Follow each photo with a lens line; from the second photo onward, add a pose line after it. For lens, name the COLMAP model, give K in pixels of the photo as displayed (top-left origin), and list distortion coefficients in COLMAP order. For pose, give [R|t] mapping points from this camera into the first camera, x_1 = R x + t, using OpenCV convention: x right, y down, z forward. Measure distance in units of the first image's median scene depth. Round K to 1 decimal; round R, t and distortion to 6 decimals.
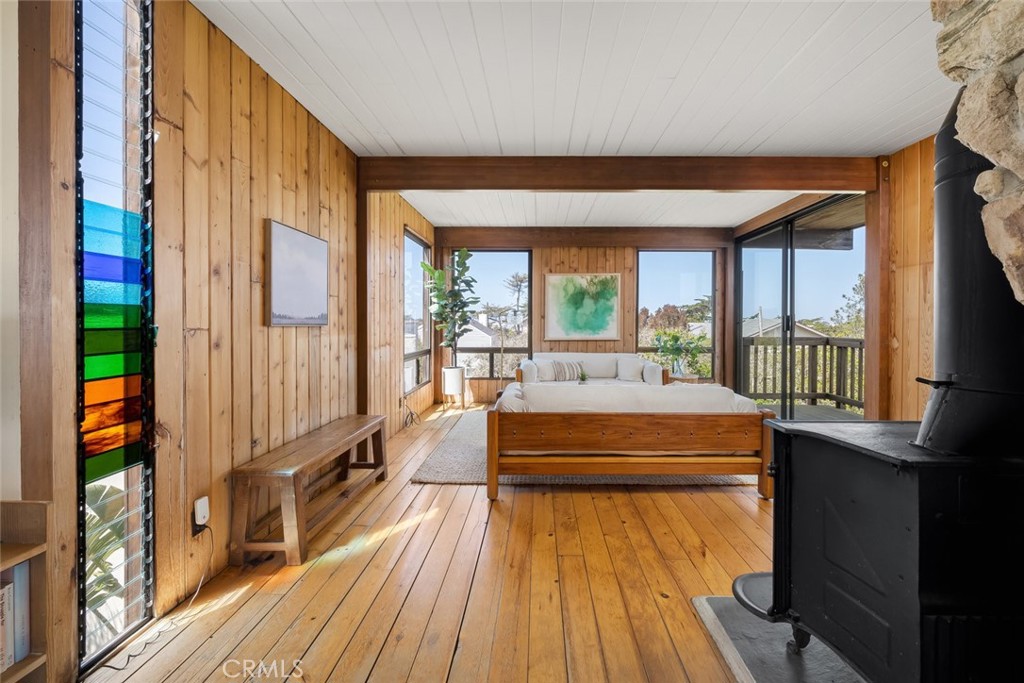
lens RADIAL K [[403.2, 0, 536.3], [0, 403.2, 322.8], [0, 0, 1]] dist [0.000071, 0.000039]
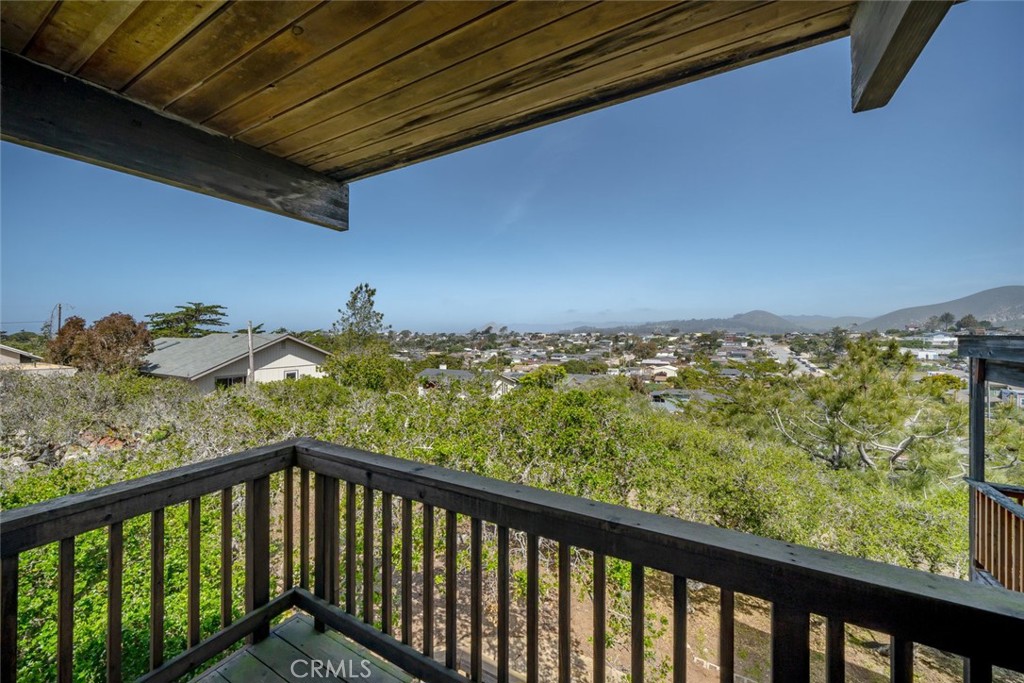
lens RADIAL K [[396.8, 0, 504.8], [0, 396.8, 332.4], [0, 0, 1]] dist [0.000150, -0.000097]
pose [[0.501663, -0.006224, 0.865041, 0.496761], [0.005403, 0.999977, 0.004062, -0.074326], [-0.865047, 0.002636, 0.501685, 0.636860]]
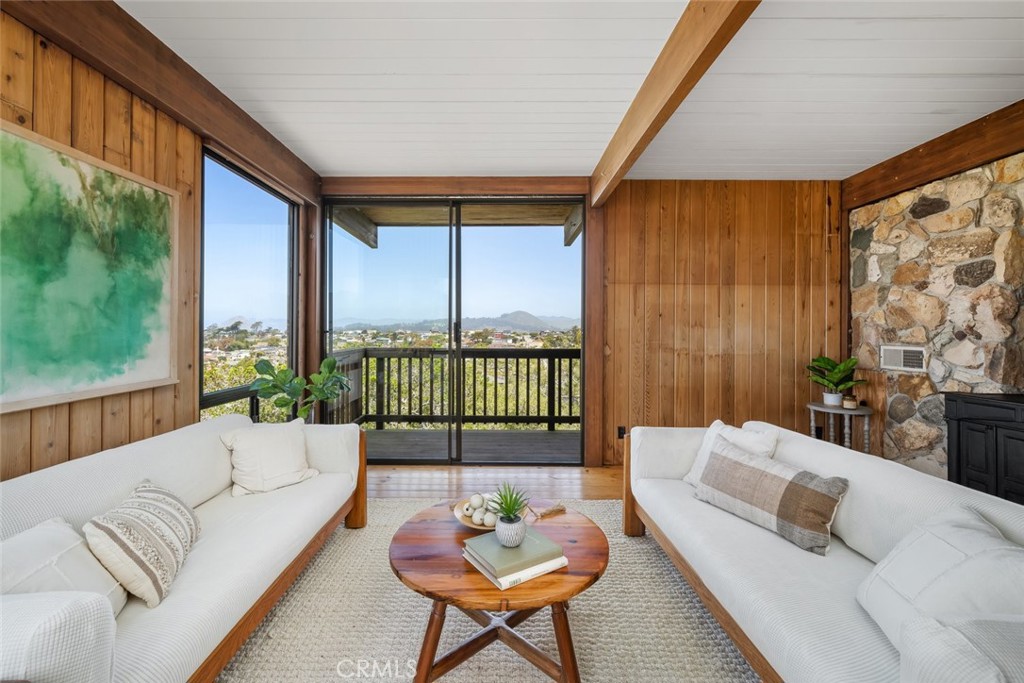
lens RADIAL K [[424.8, 0, 500.7], [0, 424.8, 327.6], [0, 0, 1]] dist [-0.000491, 0.000035]
pose [[0.002776, 0.001300, 0.999995, -0.157841], [-0.002779, 0.999995, -0.001293, -0.005995], [-0.999992, -0.002776, 0.002780, 0.718370]]
